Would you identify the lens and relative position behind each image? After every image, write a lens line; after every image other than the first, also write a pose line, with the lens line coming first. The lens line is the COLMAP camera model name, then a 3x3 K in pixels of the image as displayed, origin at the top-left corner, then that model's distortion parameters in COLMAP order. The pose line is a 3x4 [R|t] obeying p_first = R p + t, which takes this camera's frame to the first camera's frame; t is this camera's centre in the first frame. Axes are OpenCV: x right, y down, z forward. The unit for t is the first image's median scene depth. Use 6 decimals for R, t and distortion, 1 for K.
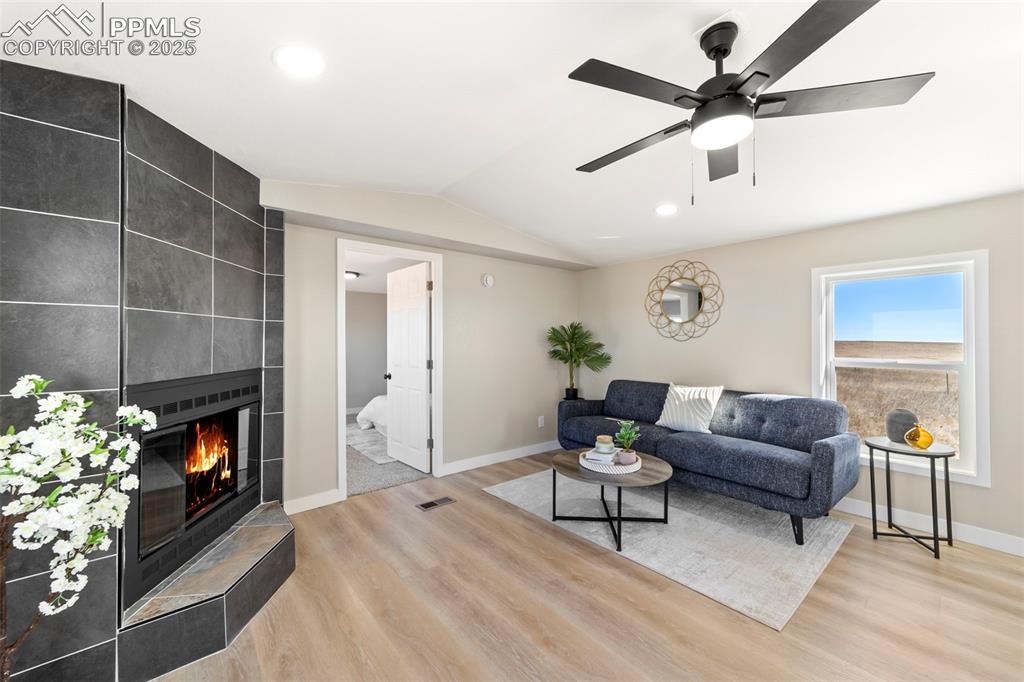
lens RADIAL K [[393.7, 0, 513.0], [0, 393.7, 343.1], [0, 0, 1]] dist [-0.001220, 0.000097]
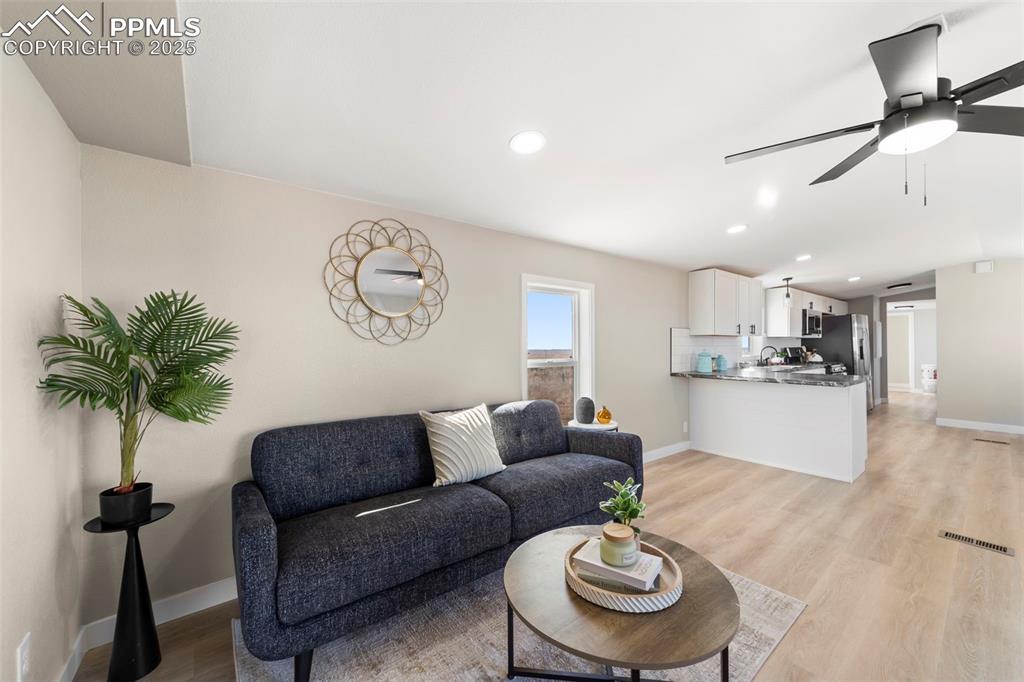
lens RADIAL K [[393.7, 0, 513.0], [0, 393.7, 343.1], [0, 0, 1]] dist [-0.001220, 0.000097]
pose [[0.048961, 0.005321, 0.998787, -0.205859], [0.008499, 0.999947, -0.005744, -0.003180], [-0.998765, 0.008770, 0.048913, 0.783885]]
